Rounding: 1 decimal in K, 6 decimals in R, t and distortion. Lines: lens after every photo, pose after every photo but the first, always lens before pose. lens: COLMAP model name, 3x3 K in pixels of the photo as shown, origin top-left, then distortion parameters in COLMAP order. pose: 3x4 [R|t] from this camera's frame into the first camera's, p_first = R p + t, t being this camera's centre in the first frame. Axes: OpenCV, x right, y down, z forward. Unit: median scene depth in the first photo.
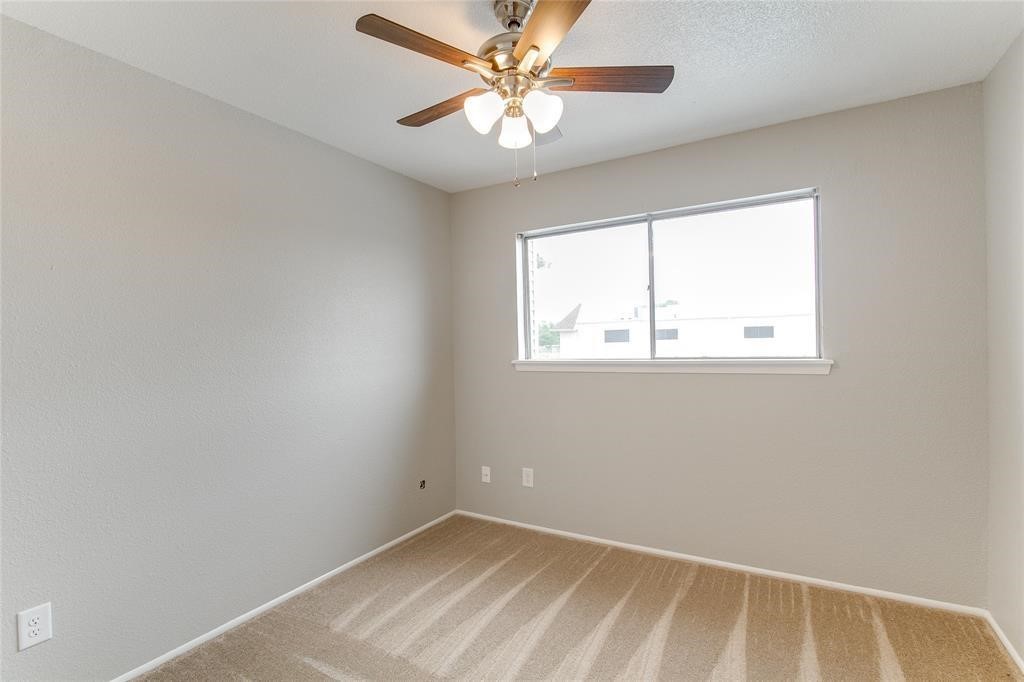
lens RADIAL K [[495.9, 0, 512.0], [0, 495.9, 341.0], [0, 0, 1]] dist [-0.021072, 0.000014]
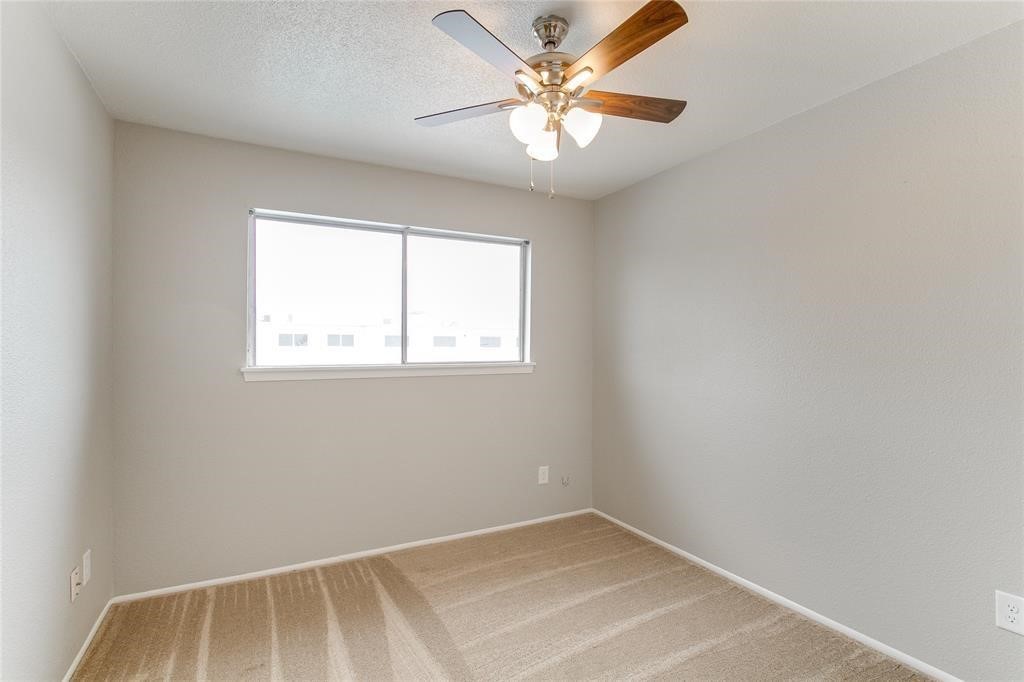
lens RADIAL K [[467.2, 0, 512.0], [0, 467.2, 341.0], [0, 0, 1]] dist [-0.013782, -0.000090]
pose [[0.536958, 0.034170, 0.842917, -0.434516], [-0.017178, 0.999415, -0.029572, 0.012161], [-0.843434, 0.001399, 0.537231, 0.271772]]
